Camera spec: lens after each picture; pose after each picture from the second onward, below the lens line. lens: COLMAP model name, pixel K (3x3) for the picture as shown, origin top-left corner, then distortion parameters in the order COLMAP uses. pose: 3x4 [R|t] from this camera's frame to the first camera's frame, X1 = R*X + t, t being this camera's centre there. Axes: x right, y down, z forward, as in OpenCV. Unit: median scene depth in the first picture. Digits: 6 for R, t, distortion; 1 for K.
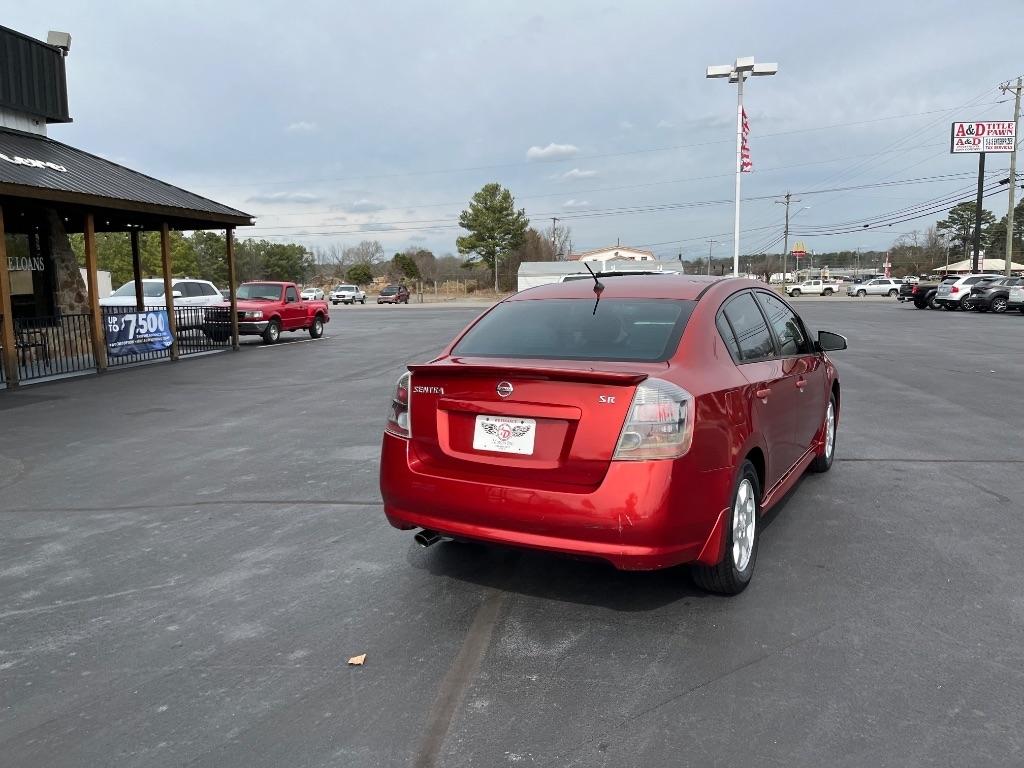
lens RADIAL K [[787.2, 0, 494.7], [0, 787.2, 399.1], [0, 0, 1]] dist [0.080249, -0.105156]
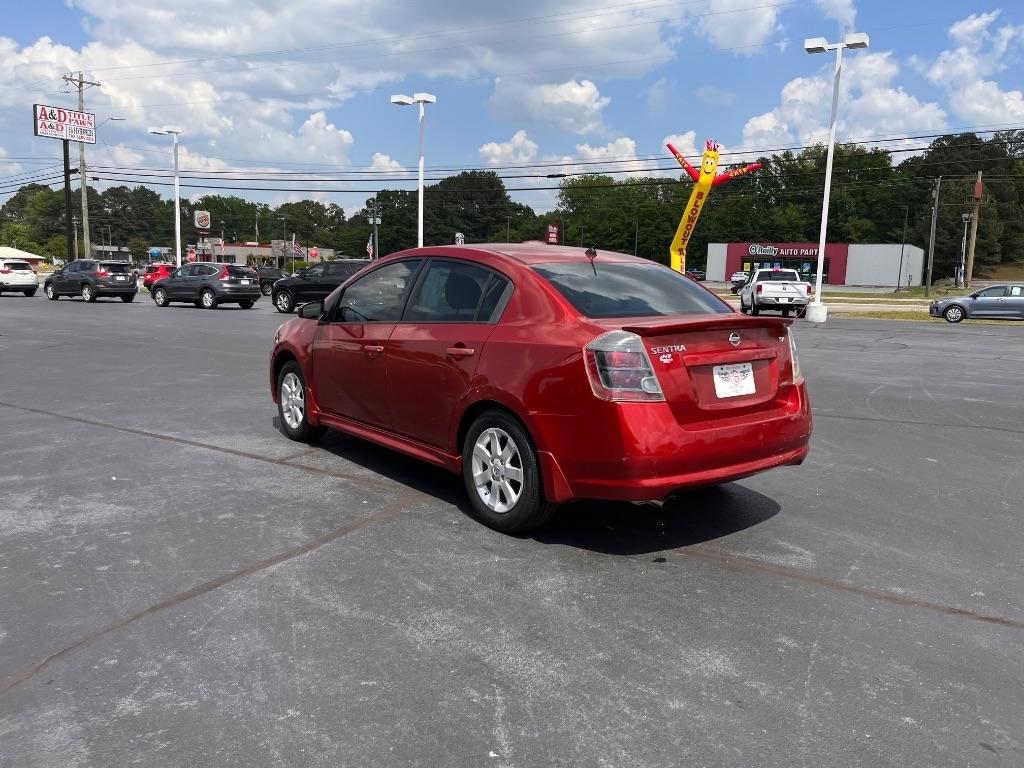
lens RADIAL K [[801.1, 0, 512.0], [0, 801.1, 384.0], [0, 0, 1]] dist [0.078252, -0.114254]
pose [[0.398049, -0.105996, 0.911220, -0.254015], [0.114358, 0.991288, 0.065355, -0.012933], [-0.910208, 0.078191, 0.406703, 0.192940]]
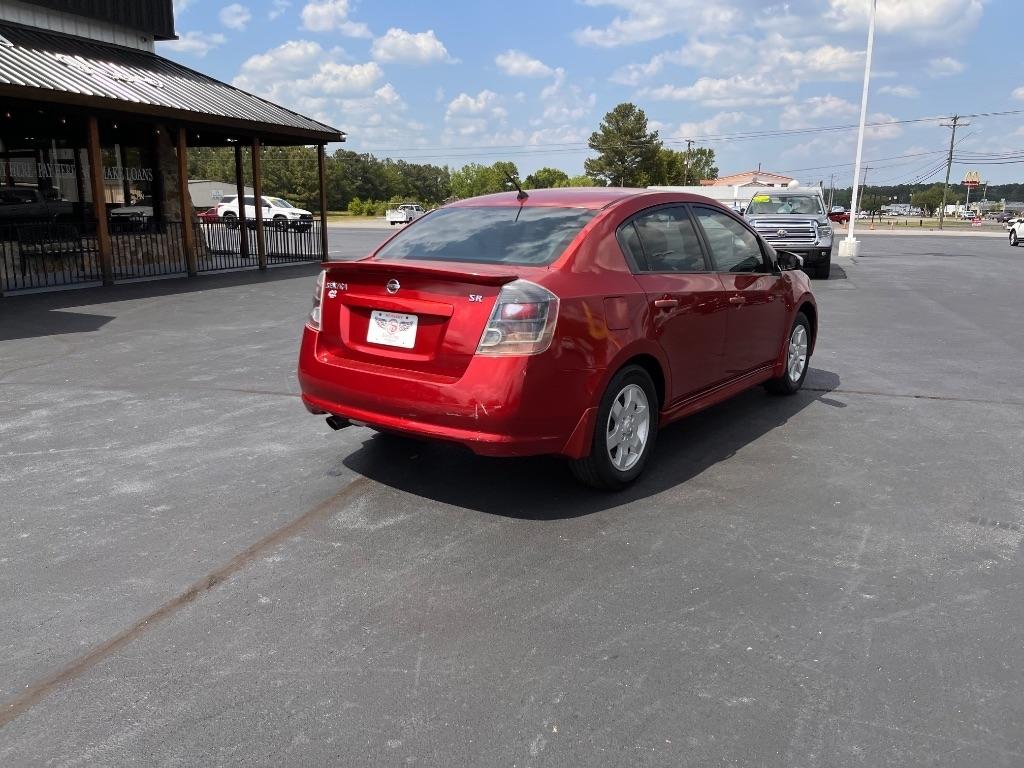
lens RADIAL K [[794.9, 0, 495.1], [0, 794.9, 380.3], [0, 0, 1]] dist [0.020579, 0.002190]
pose [[0.984430, 0.061068, -0.164825, 0.084479], [-0.049891, 0.996219, 0.071126, 0.007613], [0.168545, -0.061796, 0.983755, -0.004700]]
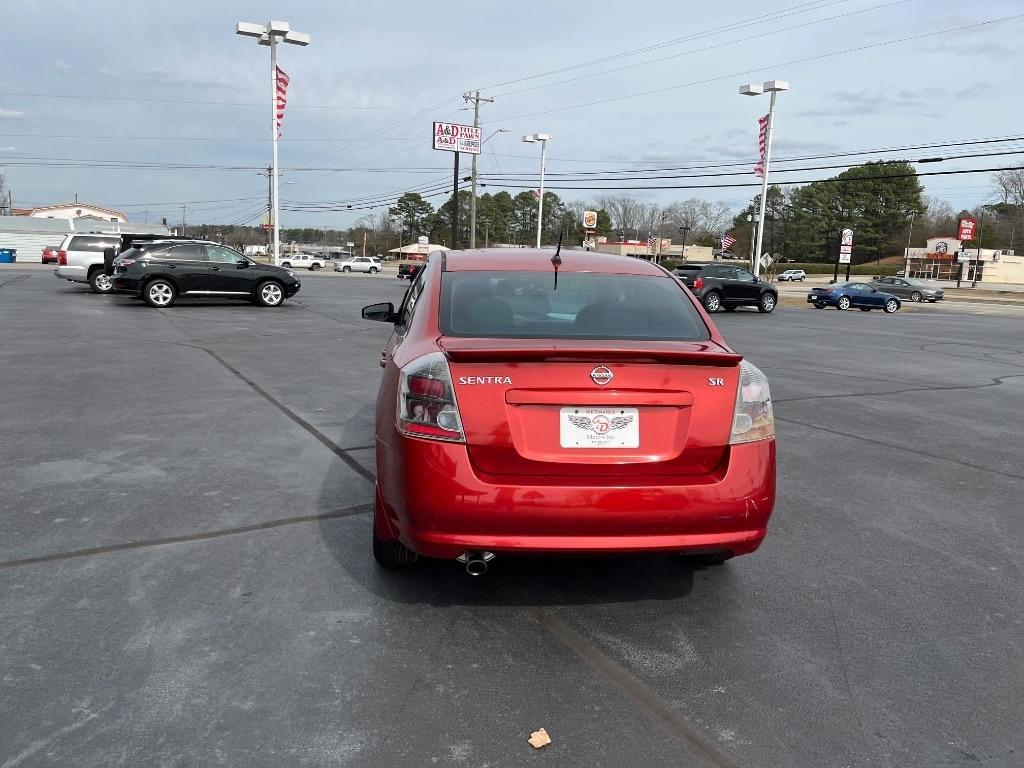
lens RADIAL K [[787.2, 0, 494.7], [0, 787.2, 399.1], [0, 0, 1]] dist [0.080249, -0.105156]
pose [[0.792048, -0.064713, 0.607019, -0.139669], [0.043249, 0.997815, 0.049943, -0.008105], [-0.608925, -0.013305, 0.793116, 0.087171]]
